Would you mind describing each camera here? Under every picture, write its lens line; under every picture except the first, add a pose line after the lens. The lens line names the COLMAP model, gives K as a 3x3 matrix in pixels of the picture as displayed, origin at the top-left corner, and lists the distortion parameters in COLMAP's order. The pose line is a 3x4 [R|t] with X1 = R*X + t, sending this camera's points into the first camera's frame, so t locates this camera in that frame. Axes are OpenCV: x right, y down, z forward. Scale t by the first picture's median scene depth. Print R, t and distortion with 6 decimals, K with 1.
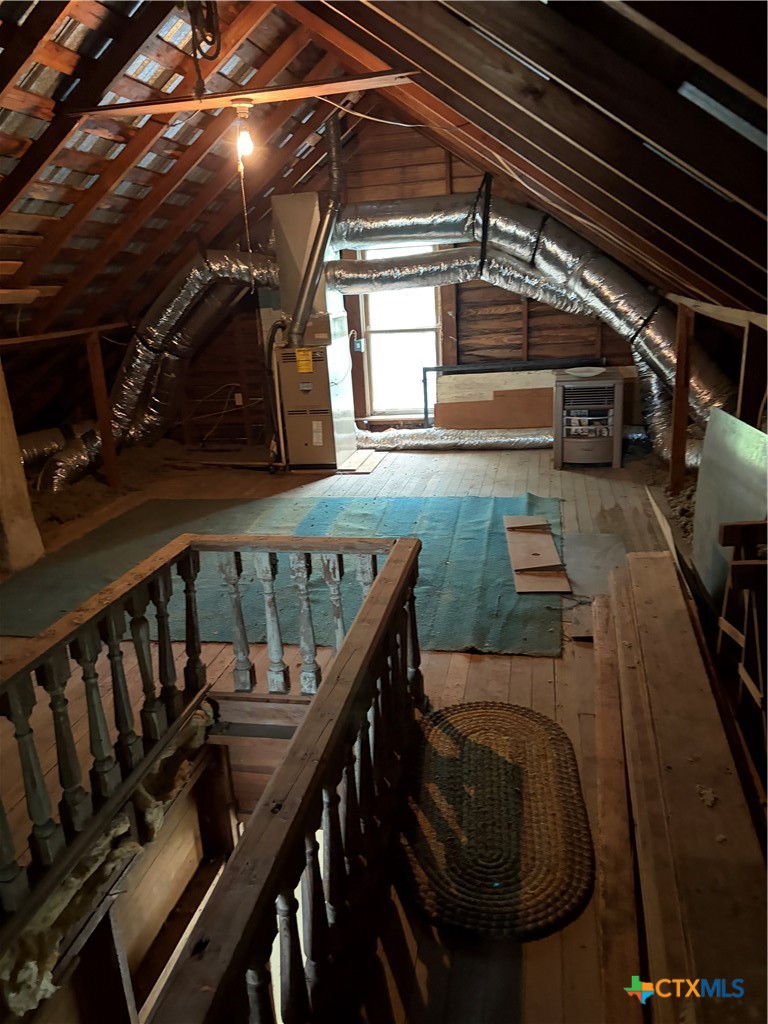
lens RADIAL K [[776.3, 0, 379.3], [0, 776.3, 513.8], [0, 0, 1]] dist [0.052074, -0.081264]
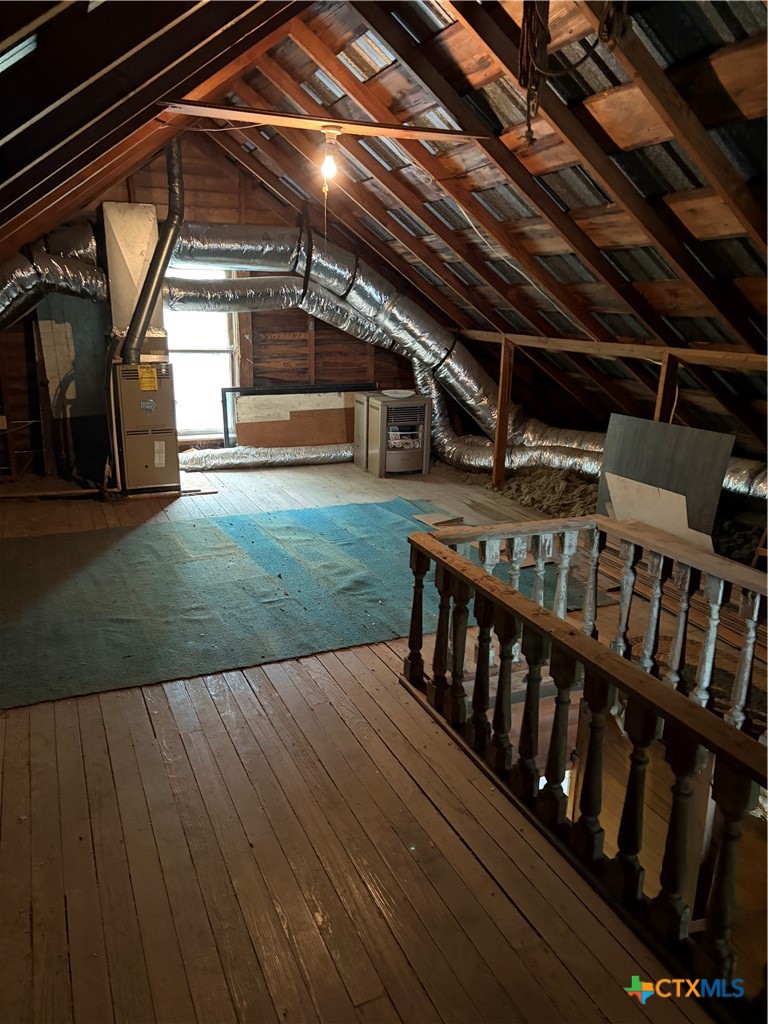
lens RADIAL K [[767.9, 0, 384.0], [0, 767.9, 512.0], [0, 0, 1]] dist [-0.001993, -0.003700]
pose [[0.807682, -0.078060, 0.584429, -0.415859], [0.100815, 0.994884, -0.006444, 0.000161], [-0.580936, 0.064124, 0.811419, 0.085084]]
